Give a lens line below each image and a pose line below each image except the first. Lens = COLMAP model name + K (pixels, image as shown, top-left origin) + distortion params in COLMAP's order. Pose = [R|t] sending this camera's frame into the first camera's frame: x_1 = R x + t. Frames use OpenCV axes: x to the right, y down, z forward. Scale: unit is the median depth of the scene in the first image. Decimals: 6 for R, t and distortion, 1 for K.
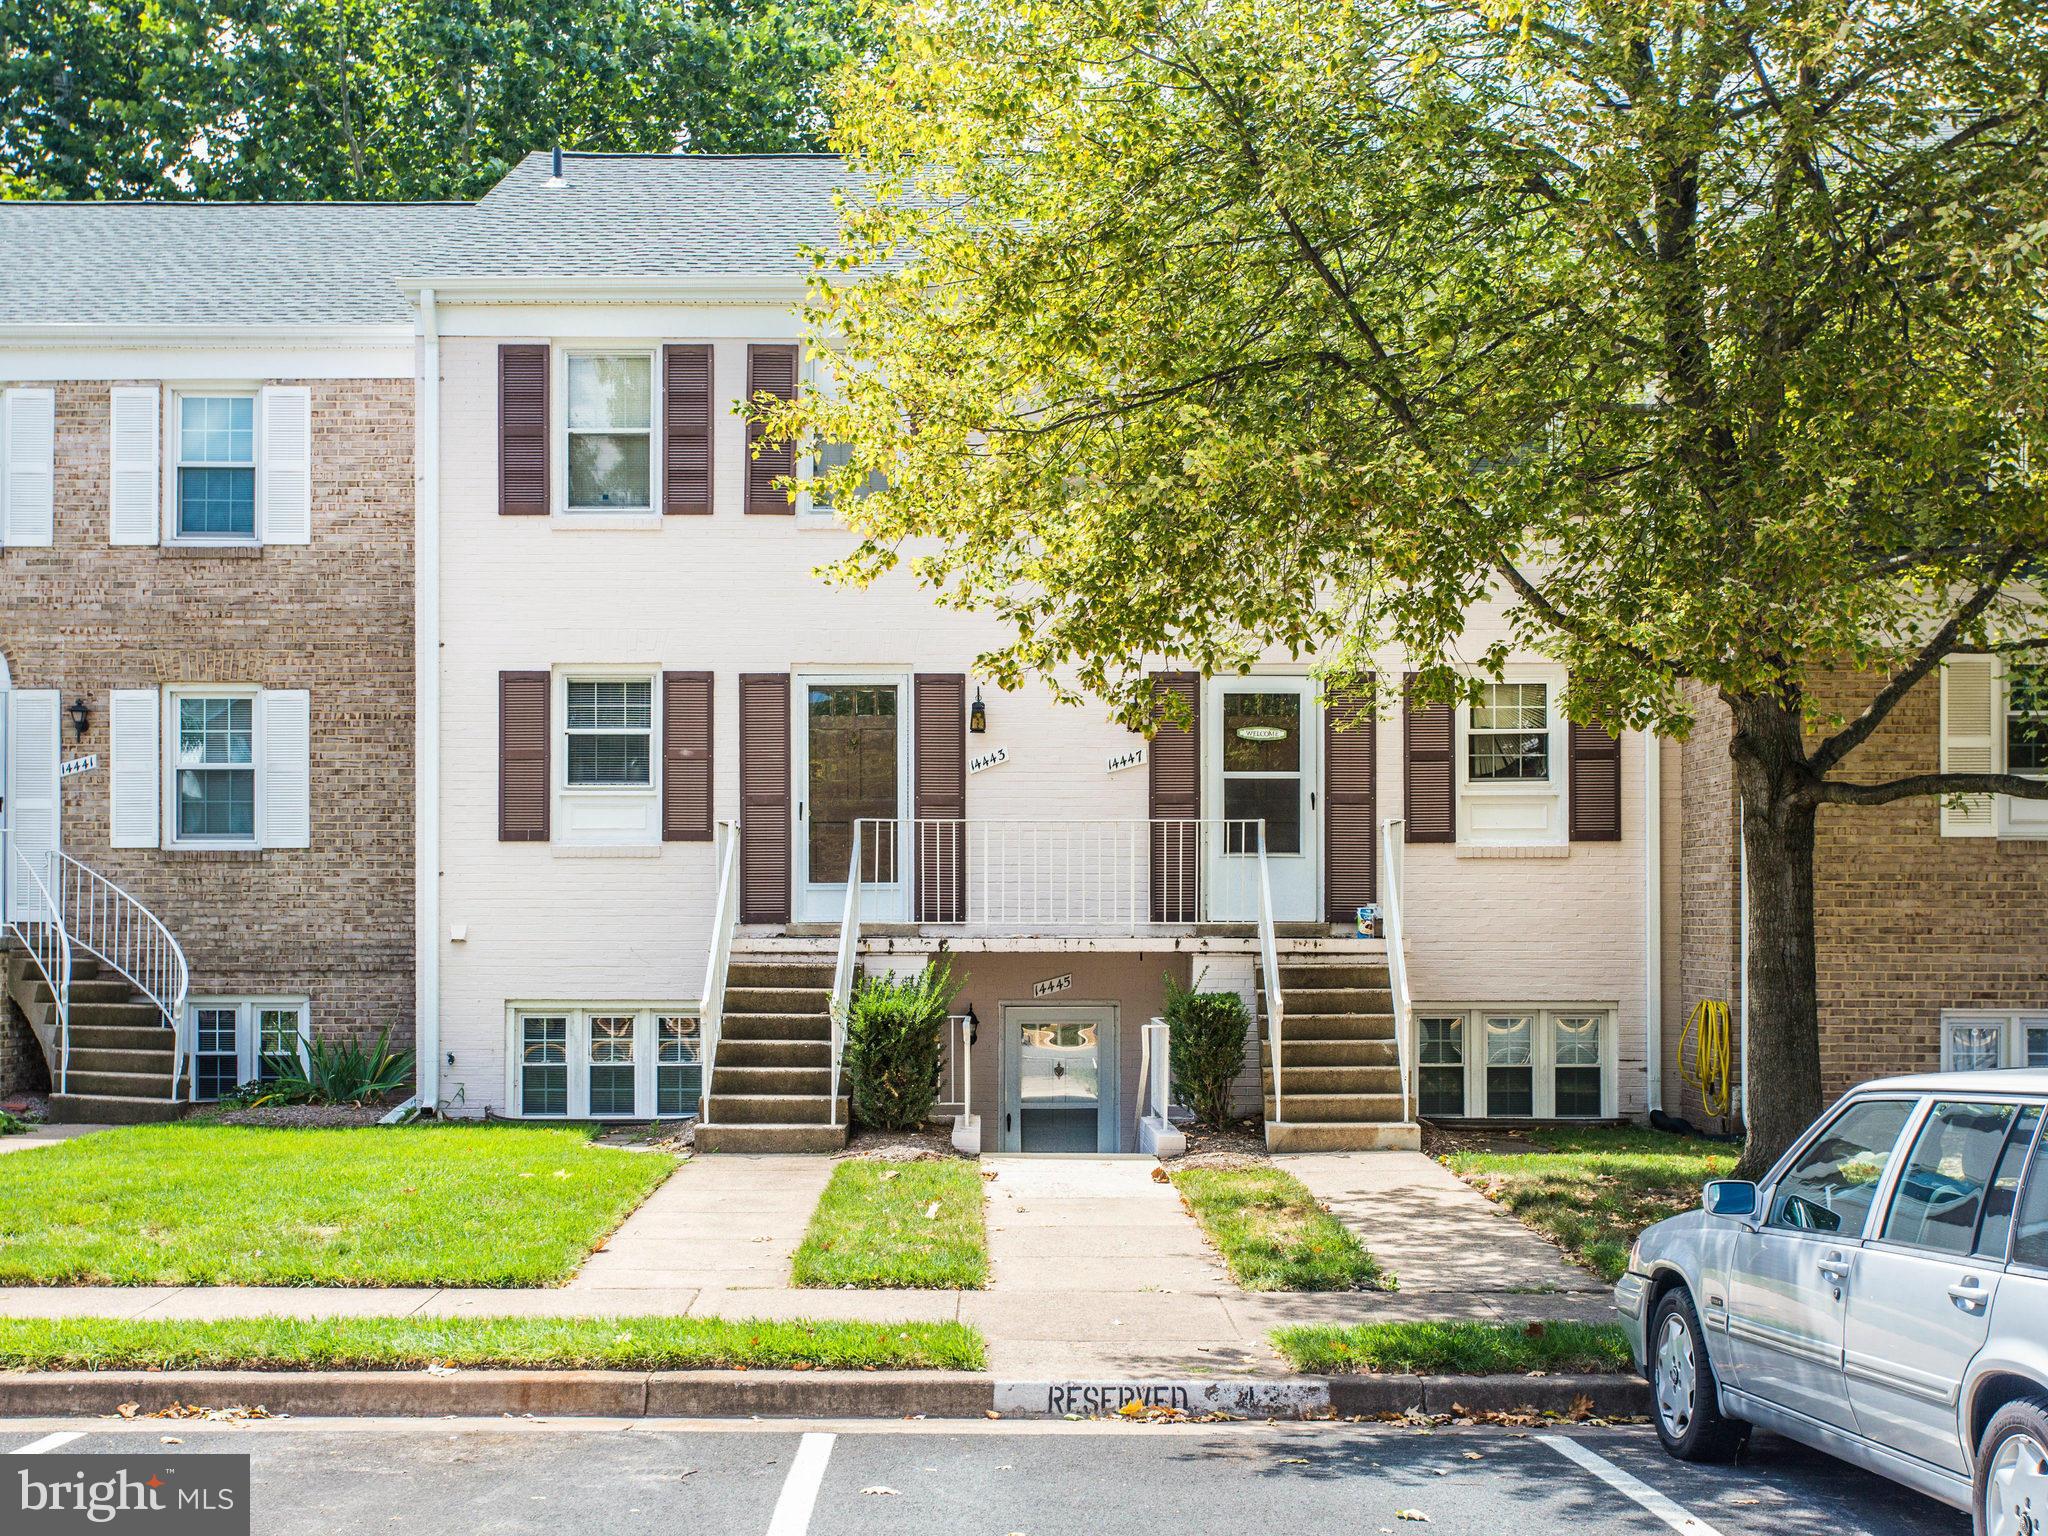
lens RADIAL K [[2529.9, 0, 858.2], [0, 2529.9, 802.9], [0, 0, 1]] dist [-0.002262, 0.003456]
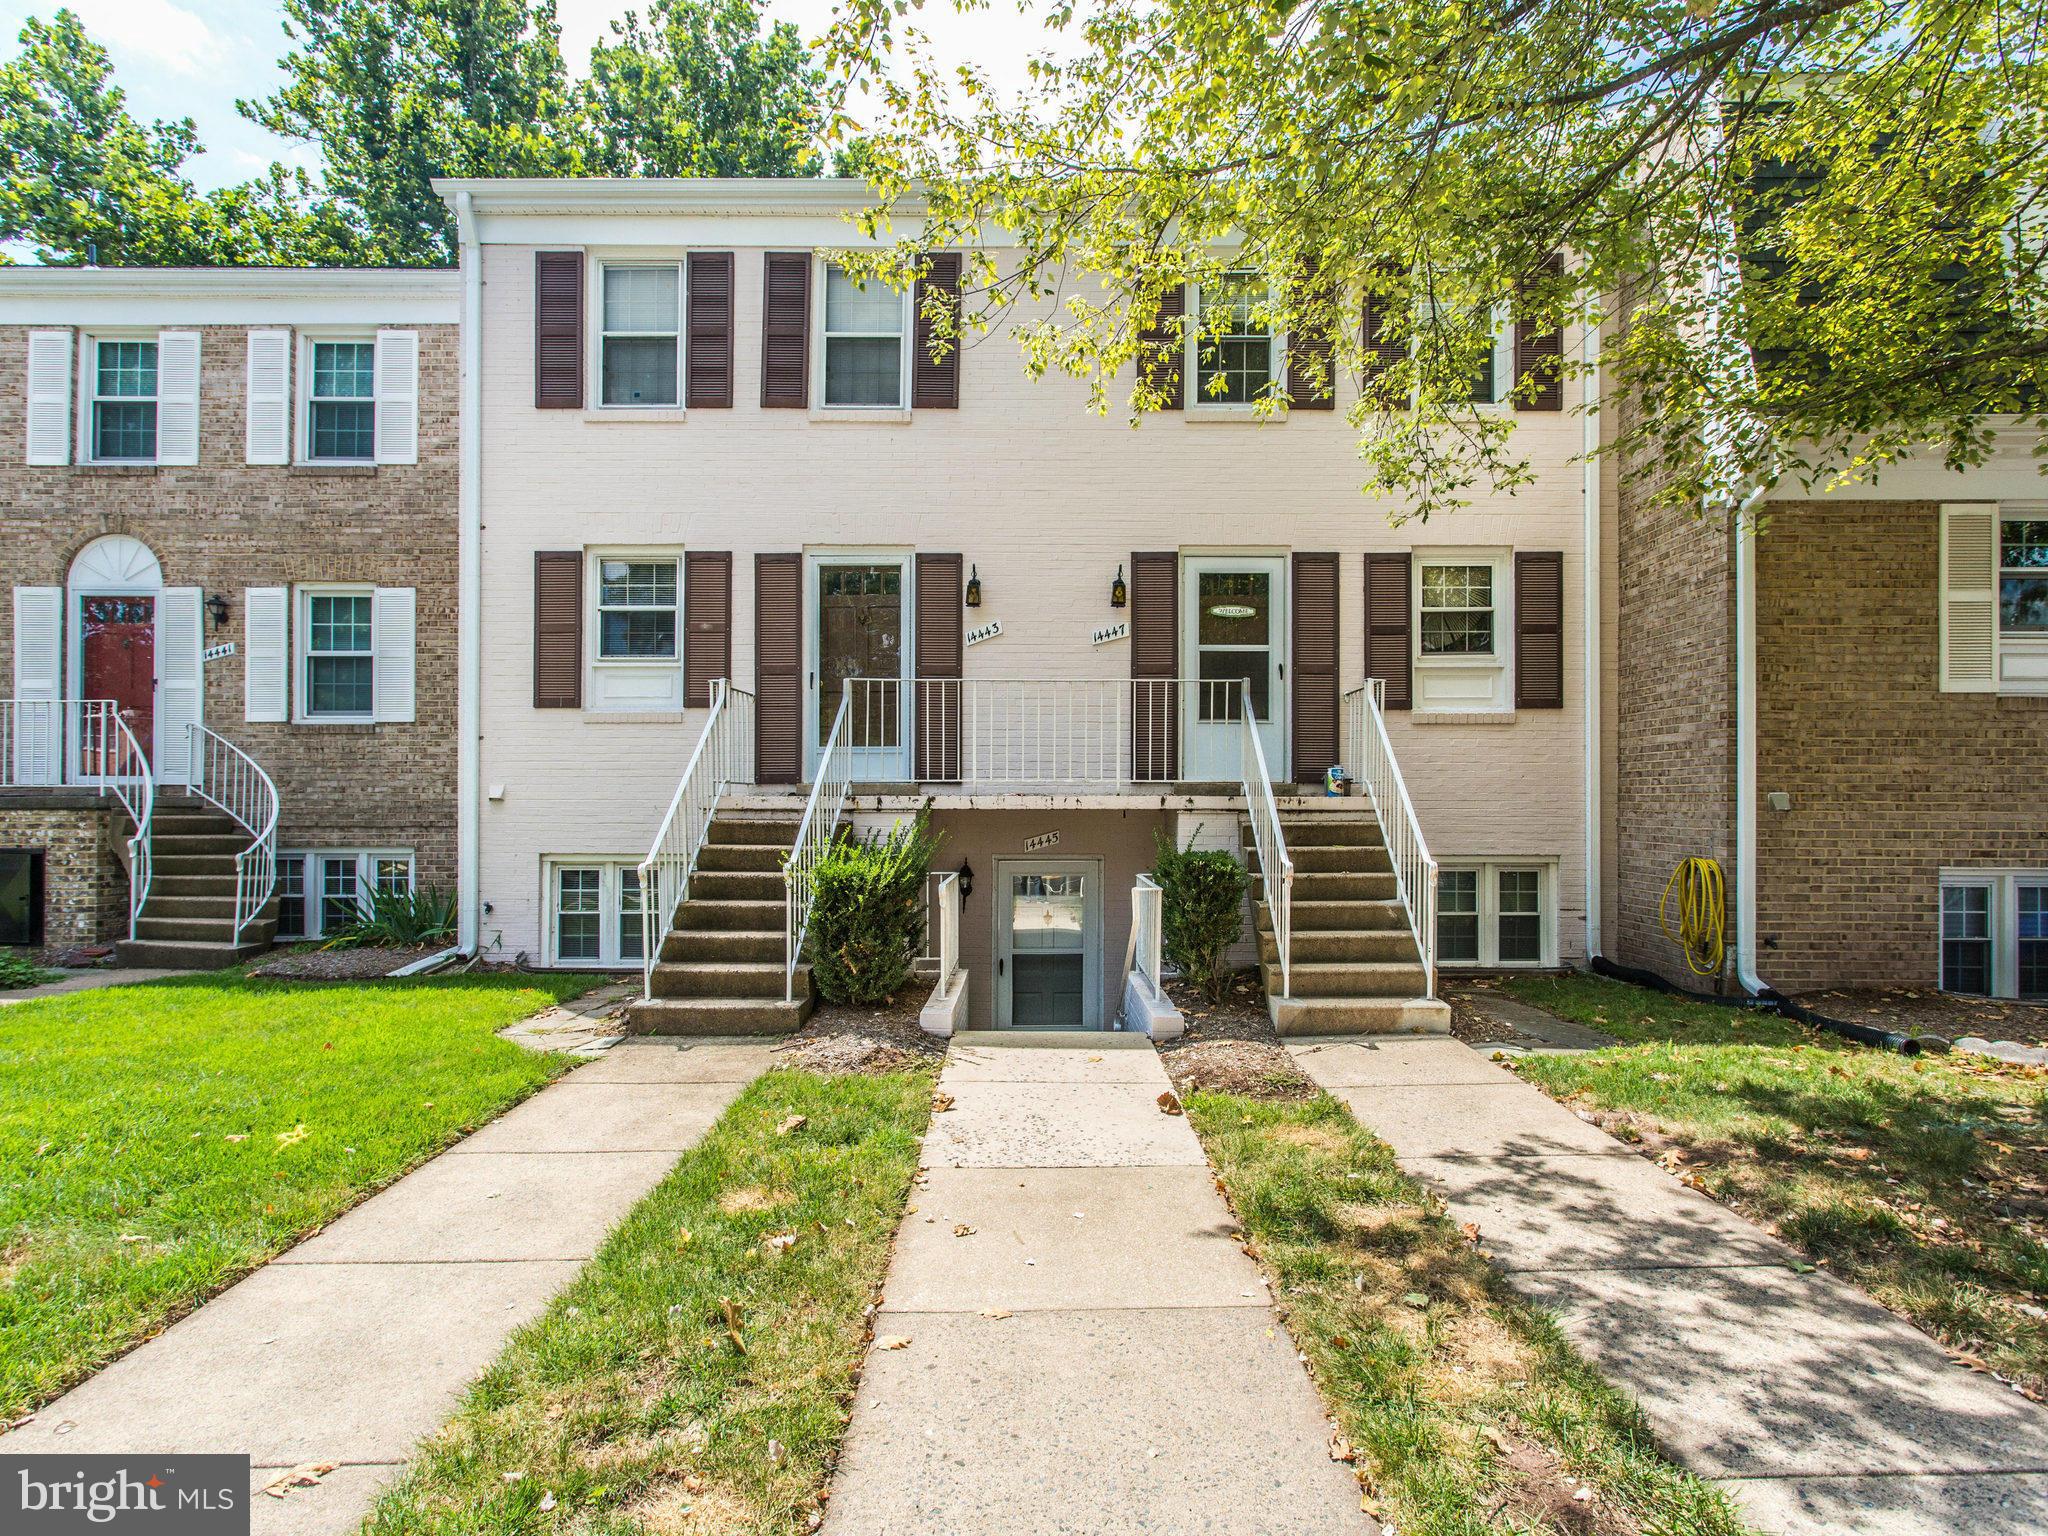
lens RADIAL K [[1077.1, 0, 1024.0], [0, 1077.1, 768.0], [0, 0, 1]] dist [-0.006341, 0.010681]
pose [[0.999088, 0.002634, 0.042620, 0.048544], [-0.003273, 0.999883, 0.014935, 0.033407], [-0.042576, -0.015061, 0.998980, 0.529212]]
